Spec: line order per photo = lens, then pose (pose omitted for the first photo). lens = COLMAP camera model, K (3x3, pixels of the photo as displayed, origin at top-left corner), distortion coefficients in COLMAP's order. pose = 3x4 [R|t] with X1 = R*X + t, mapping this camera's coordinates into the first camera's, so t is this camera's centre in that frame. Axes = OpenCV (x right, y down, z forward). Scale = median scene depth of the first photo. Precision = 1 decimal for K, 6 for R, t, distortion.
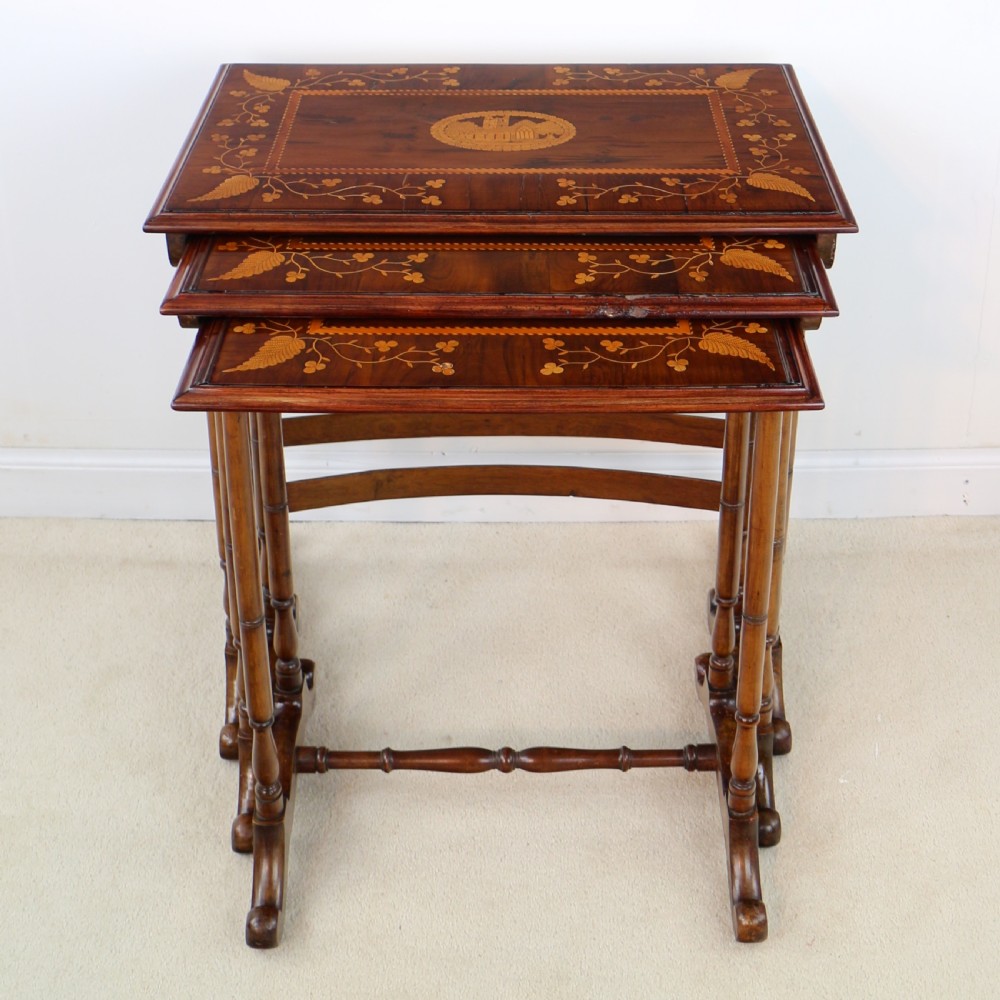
lens RADIAL K [[1414.3, 0, 475.7], [0, 1414.3, 521.9], [0, 0, 1]] dist [0.022594, 0.000000]
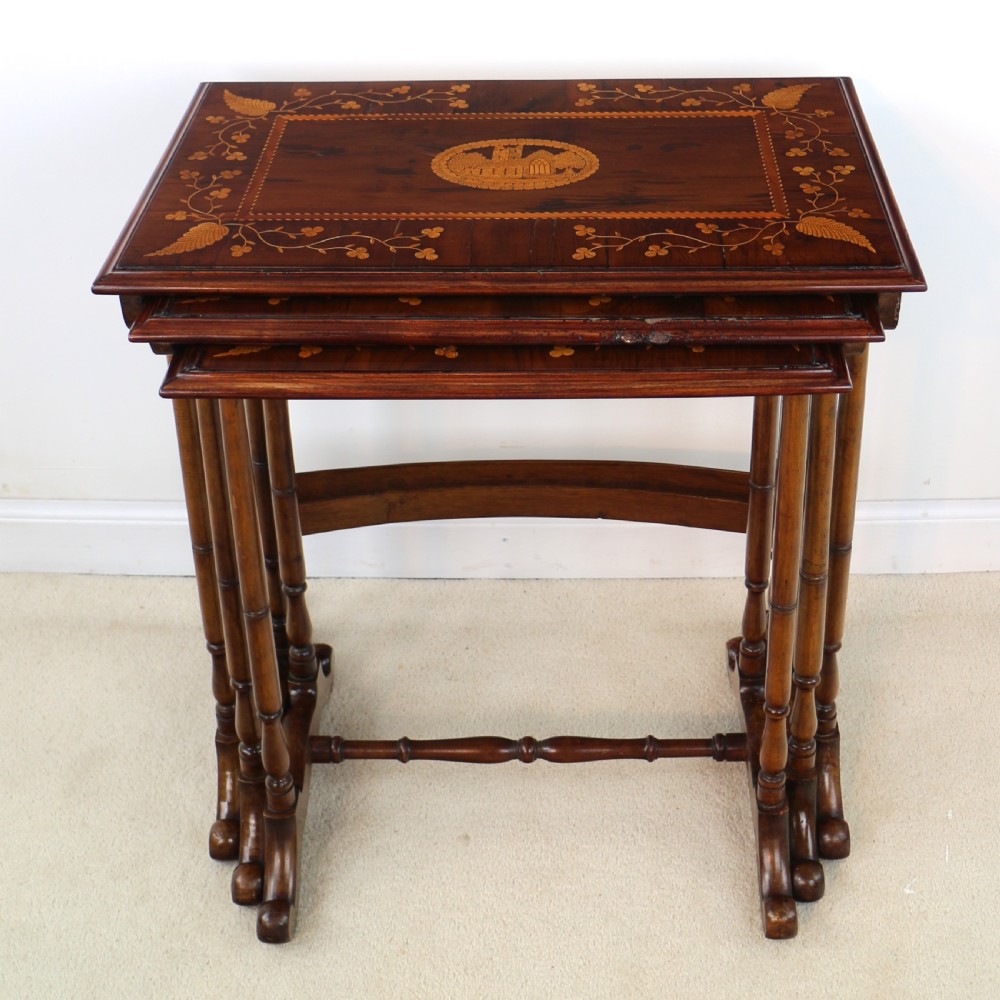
lens RADIAL K [[1414.3, 0, 523.8], [0, 1414.3, 517.2], [0, 0, 1]] dist [0.022594, 0.000000]
pose [[0.999916, -0.005383, -0.011795, 0.031978], [0.005637, 0.999750, 0.021630, -0.075180], [0.011676, -0.021695, 0.999696, 0.123766]]
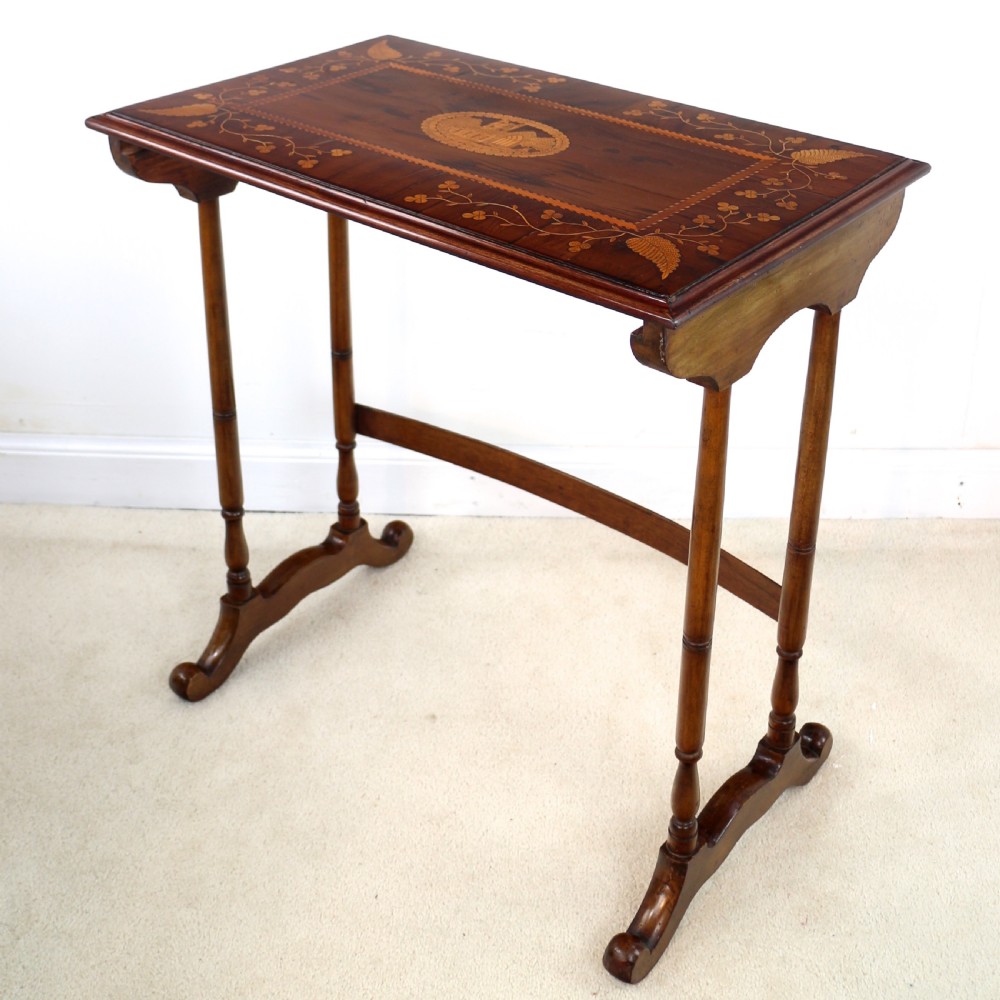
lens RADIAL K [[1333.8, 0, 489.2], [0, 1333.8, 473.6], [0, 0, 1]] dist [-0.034473, 0.000000]
pose [[0.774371, 0.347635, -0.528677, 0.497781], [-0.398455, 0.916984, 0.019340, -0.094401], [0.491512, 0.195678, 0.848603, 0.328698]]
